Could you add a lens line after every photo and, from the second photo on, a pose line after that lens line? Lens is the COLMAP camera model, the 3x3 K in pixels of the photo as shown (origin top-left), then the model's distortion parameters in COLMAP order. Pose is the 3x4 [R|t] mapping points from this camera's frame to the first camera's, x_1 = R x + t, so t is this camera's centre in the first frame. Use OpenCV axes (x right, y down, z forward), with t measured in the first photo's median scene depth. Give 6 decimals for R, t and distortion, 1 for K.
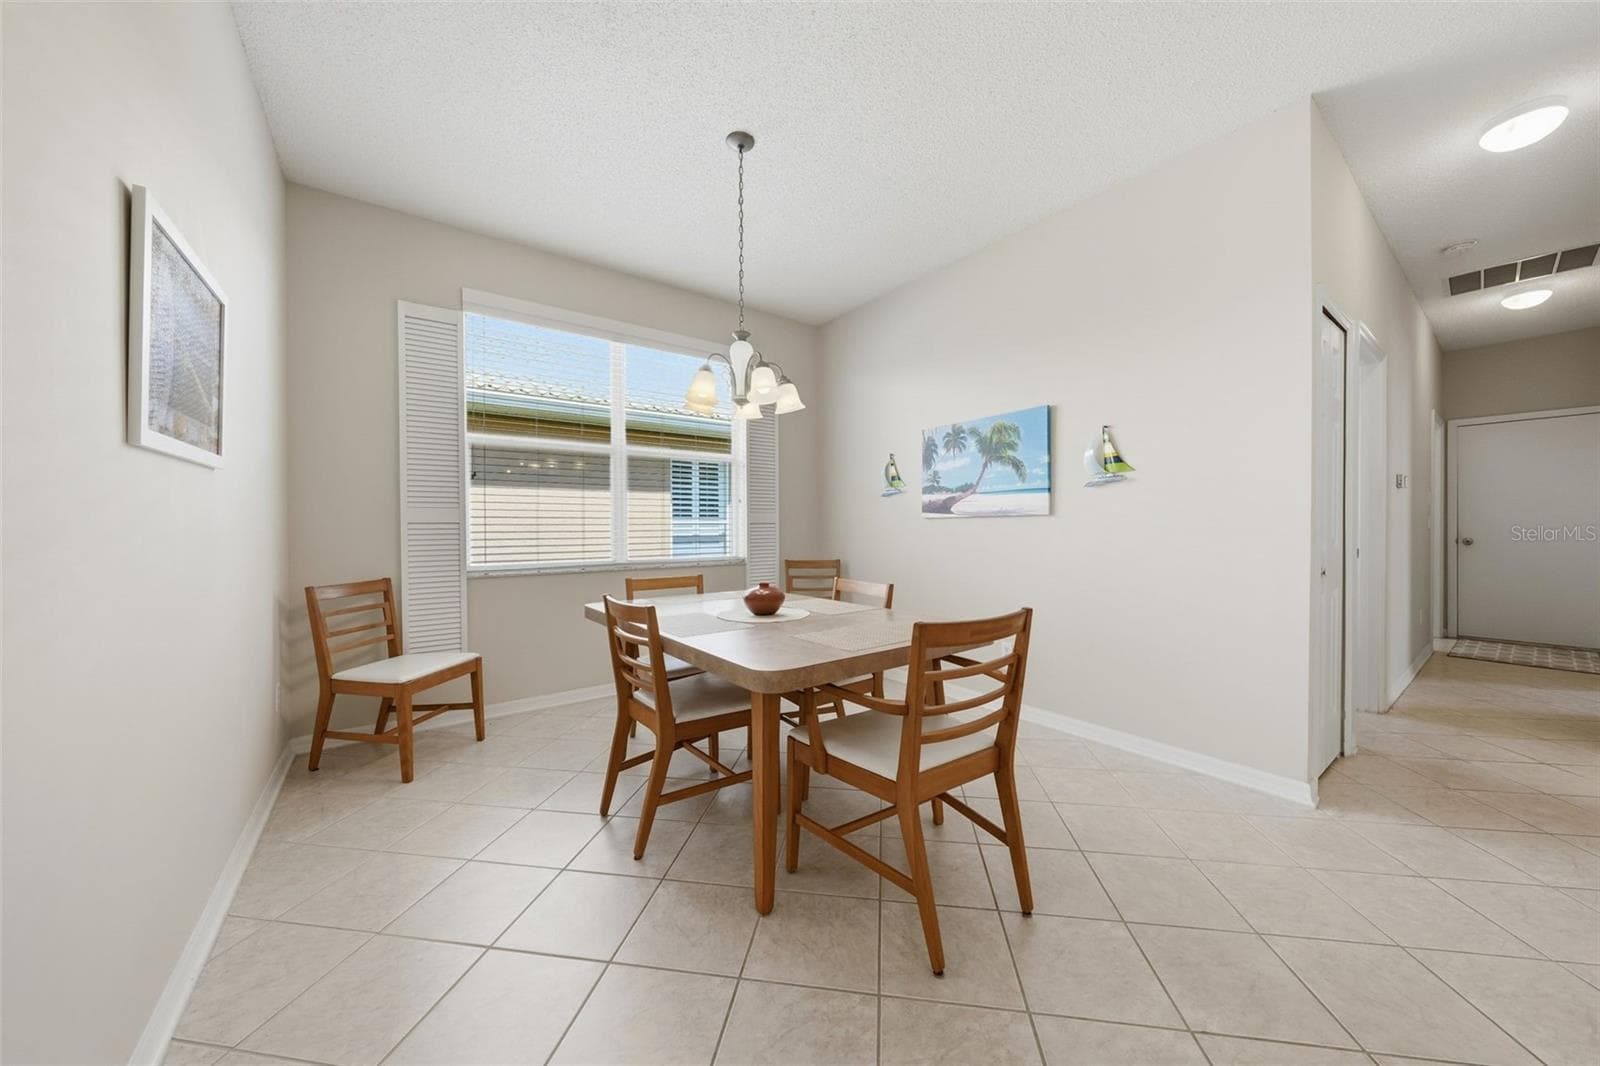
lens RADIAL K [[557.9, 0, 785.2], [0, 557.9, 526.2], [0, 0, 1]] dist [-0.000047, -0.000236]
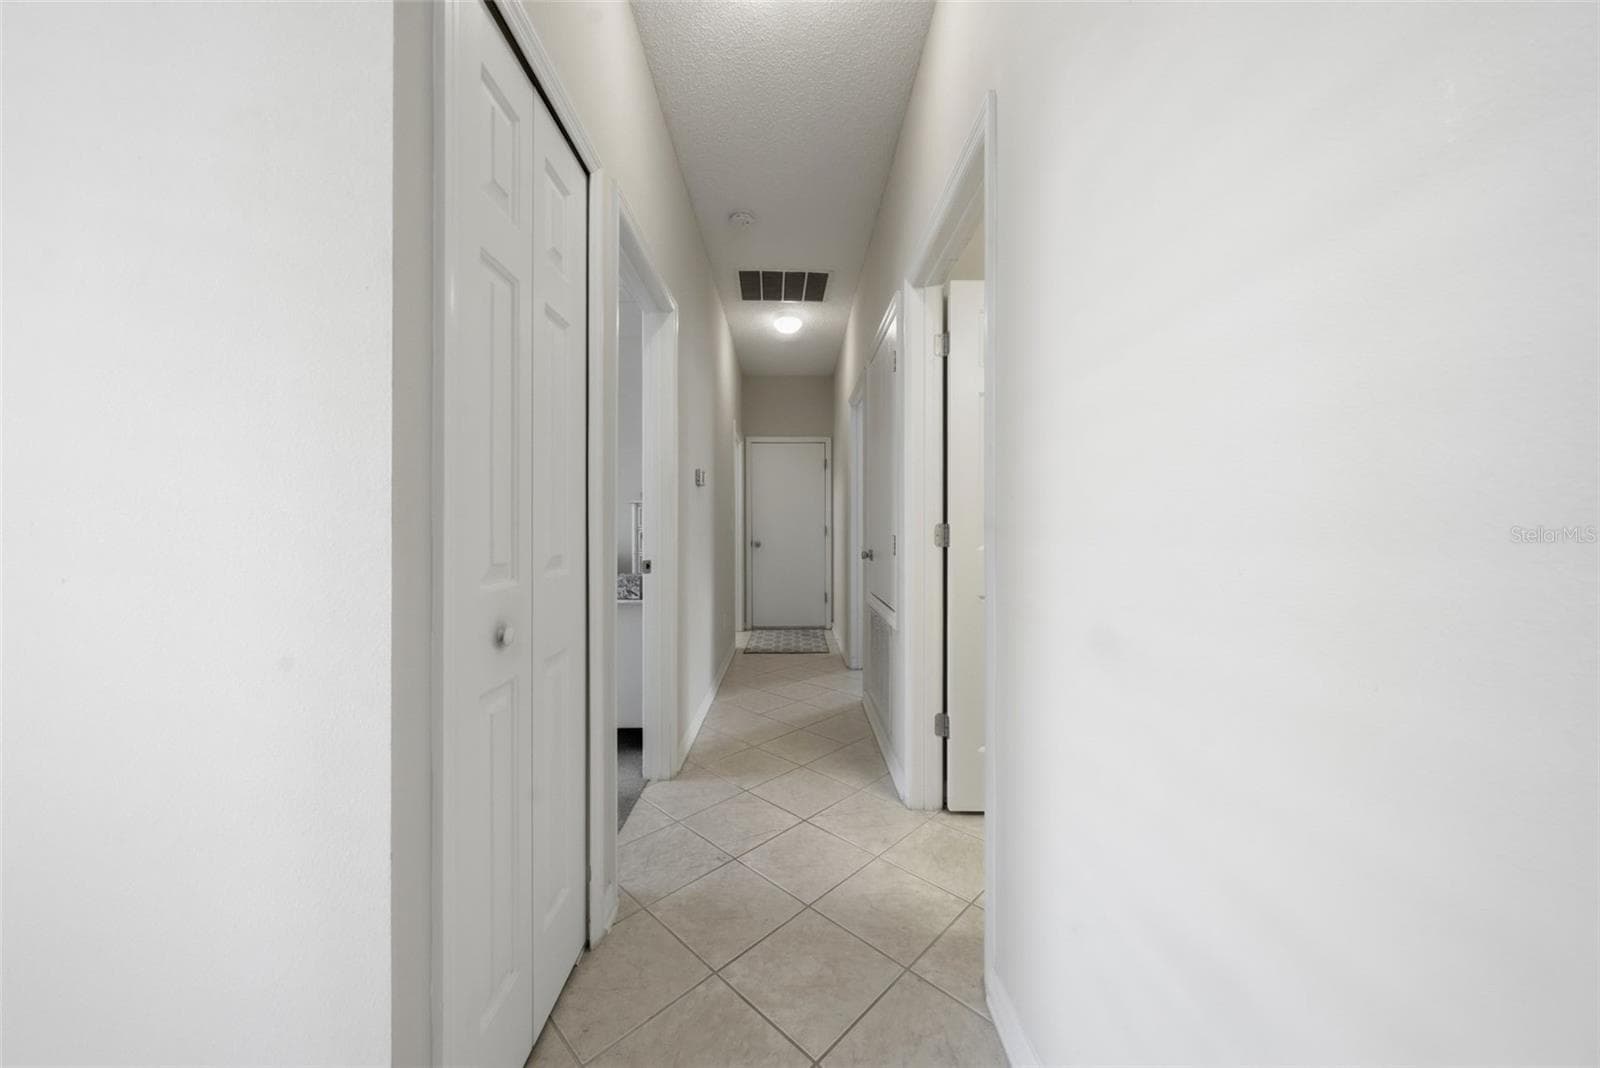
lens RADIAL K [[580.9, 0, 801.5], [0, 580.9, 532.1], [0, 0, 1]] dist [-0.006341, -0.000212]
pose [[0.582837, -0.002621, 0.812585, 0.443042], [0.002217, 0.999996, 0.001636, 0.001236], [-0.812586, 0.000848, 0.582840, 0.333625]]
